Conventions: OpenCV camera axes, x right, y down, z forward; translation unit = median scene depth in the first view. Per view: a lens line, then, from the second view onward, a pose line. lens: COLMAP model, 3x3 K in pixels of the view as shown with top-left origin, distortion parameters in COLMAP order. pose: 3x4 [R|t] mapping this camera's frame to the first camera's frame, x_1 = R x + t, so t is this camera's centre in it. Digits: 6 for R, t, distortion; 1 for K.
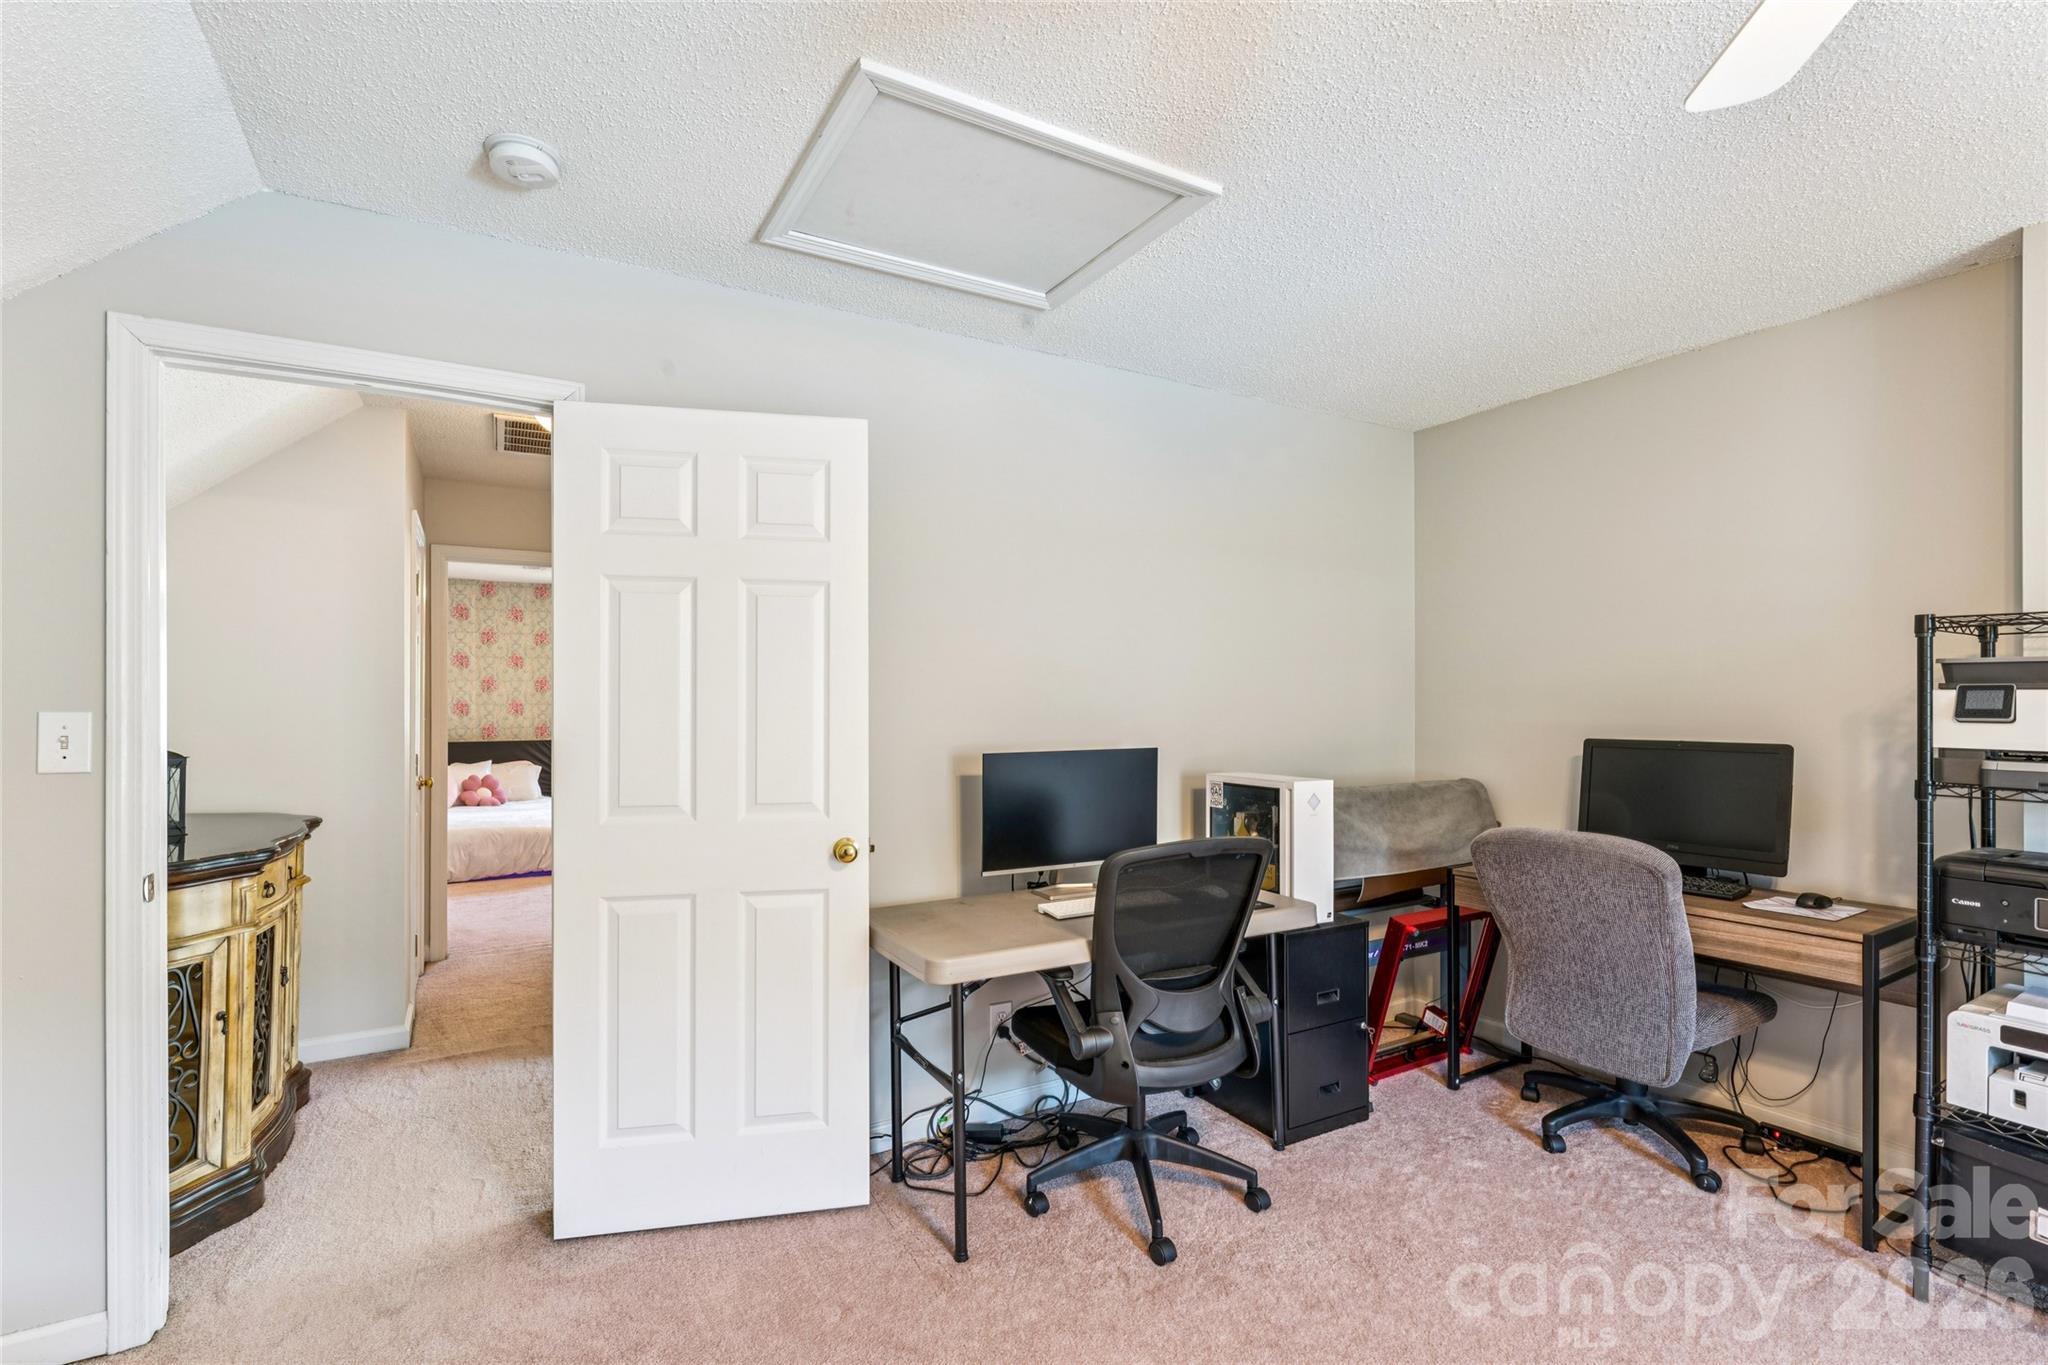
lens RADIAL K [[920.0, 0, 1011.1], [0, 920.0, 671.4], [0, 0, 1]] dist [-0.010542, -0.000207]
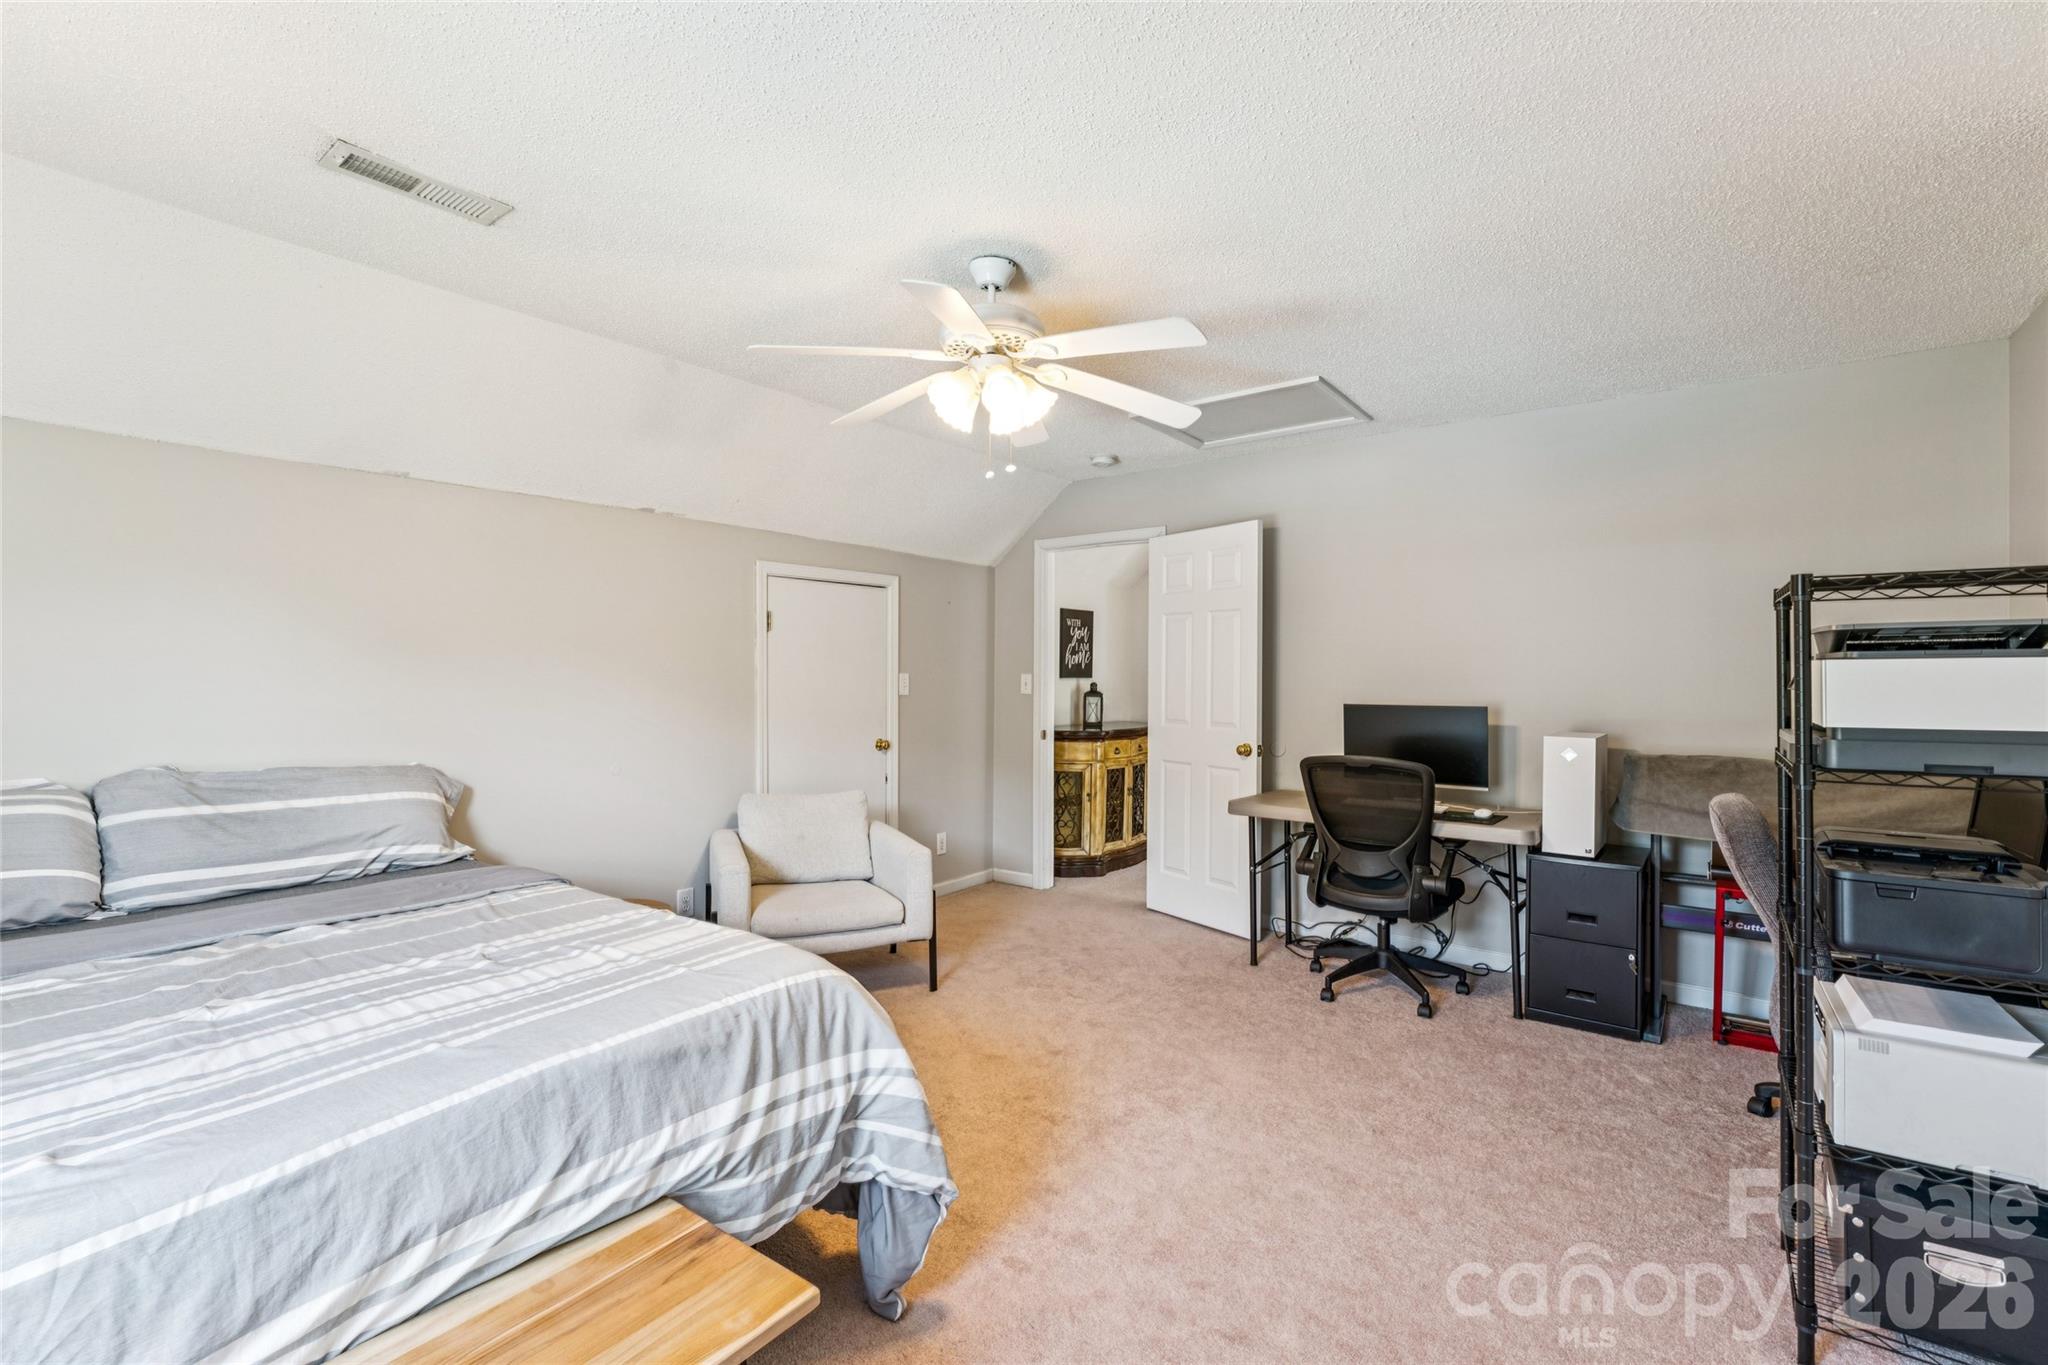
lens RADIAL K [[917.5, 0, 1011.0], [0, 917.5, 662.7], [0, 0, 1]] dist [0.002735, 0.000367]
pose [[0.387001, -0.006396, -0.922057, 1.391385], [0.025333, 0.999672, 0.003698, -0.002850], [0.921731, -0.024789, 0.387037, -0.168632]]
